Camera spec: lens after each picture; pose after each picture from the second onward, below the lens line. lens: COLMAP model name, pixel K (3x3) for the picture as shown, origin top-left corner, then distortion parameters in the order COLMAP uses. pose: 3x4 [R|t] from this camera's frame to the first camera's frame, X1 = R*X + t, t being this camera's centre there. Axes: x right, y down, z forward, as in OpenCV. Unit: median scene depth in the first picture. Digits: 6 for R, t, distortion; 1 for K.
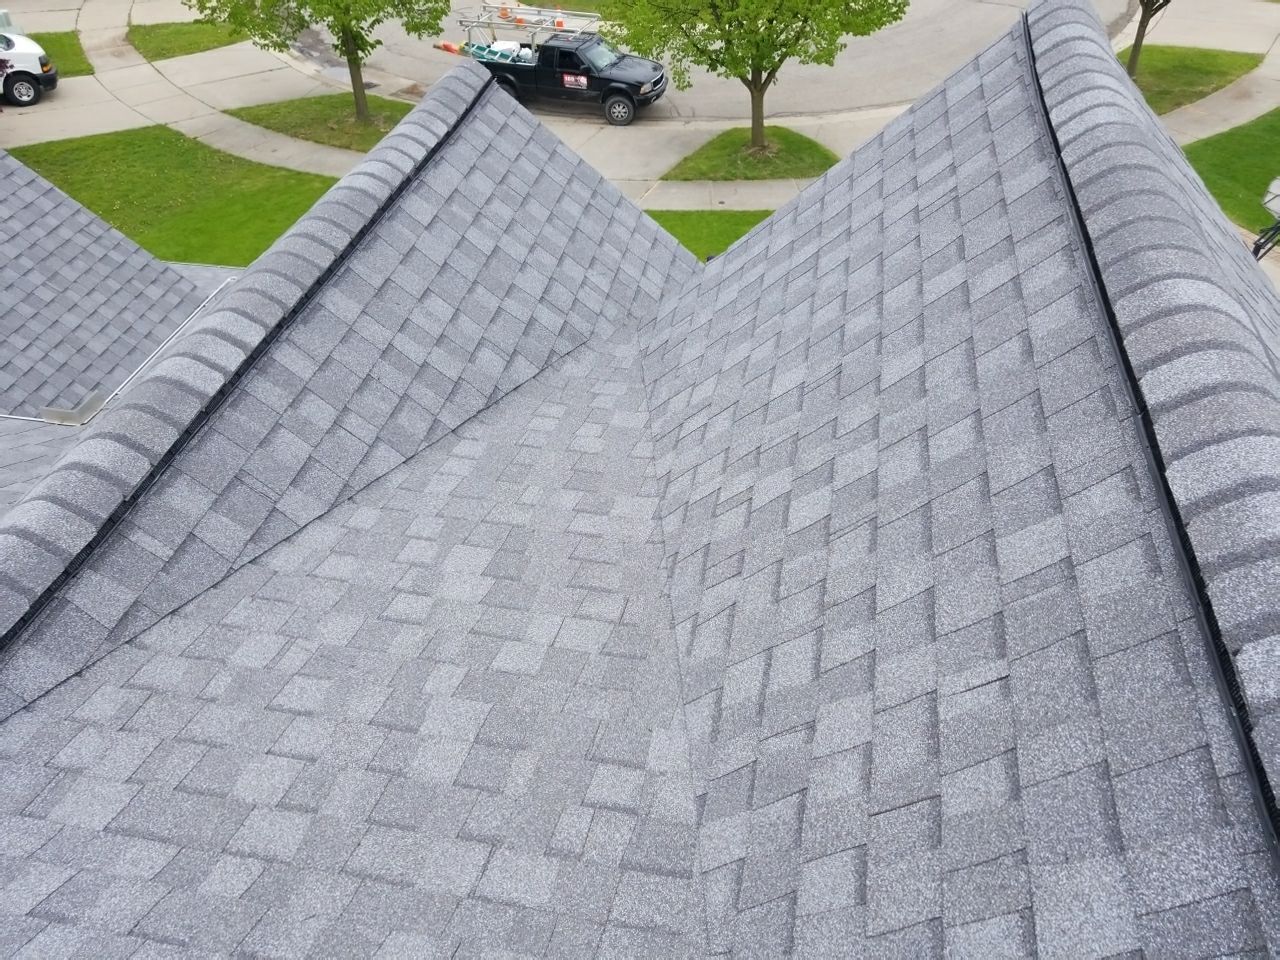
lens RADIAL K [[973.2, 0, 640.0], [0, 973.2, 480.0], [0, 0, 1]] dist [0.006160, -0.018078]
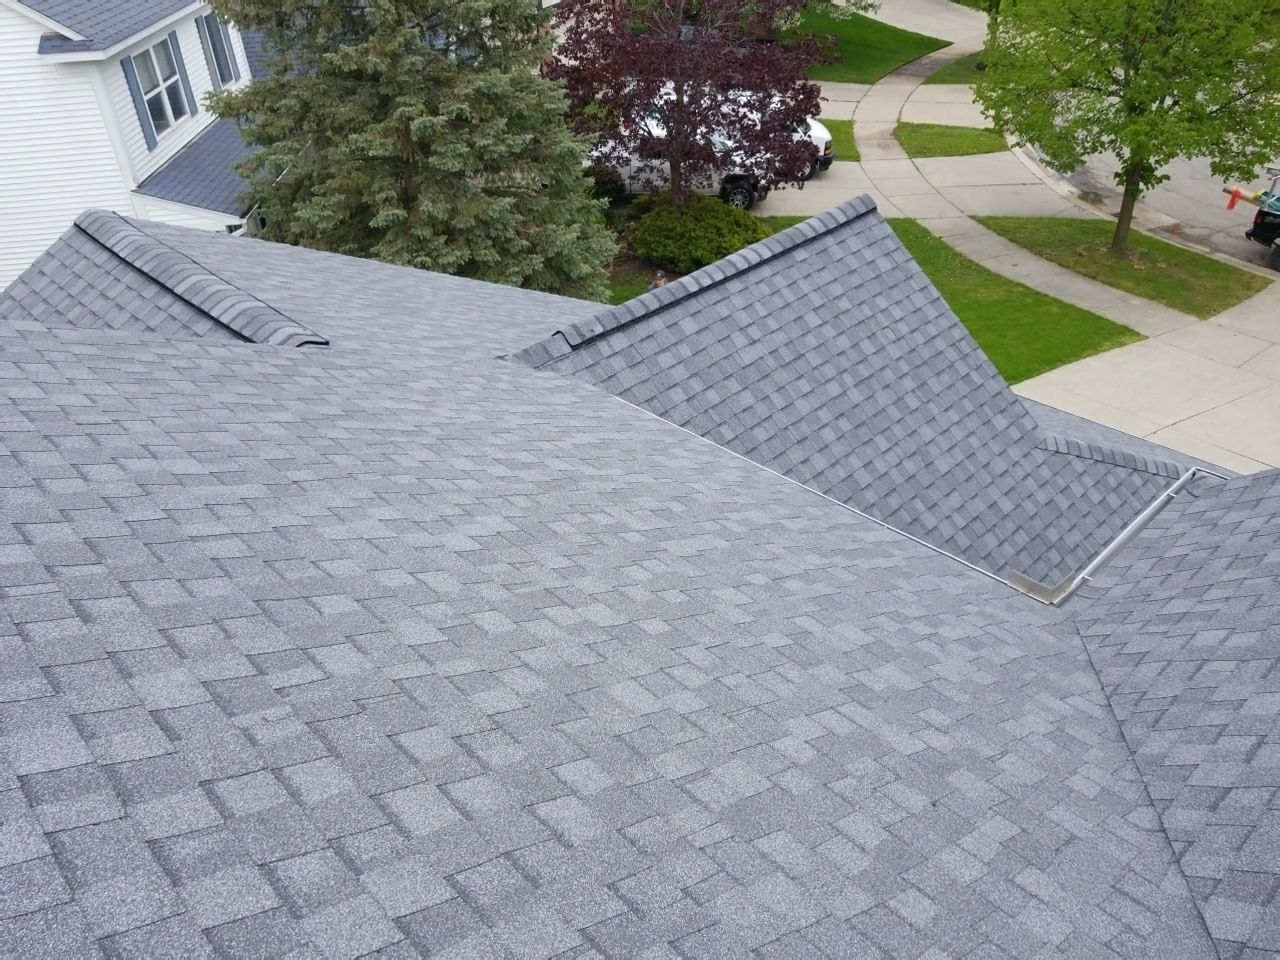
lens RADIAL K [[973.2, 0, 640.0], [0, 973.2, 480.0], [0, 0, 1]] dist [0.006160, -0.018078]
pose [[0.812762, 0.306972, -0.495162, -0.133787], [-0.349398, 0.936946, 0.007349, -0.010772], [0.466196, 0.167036, 0.868769, 0.007708]]
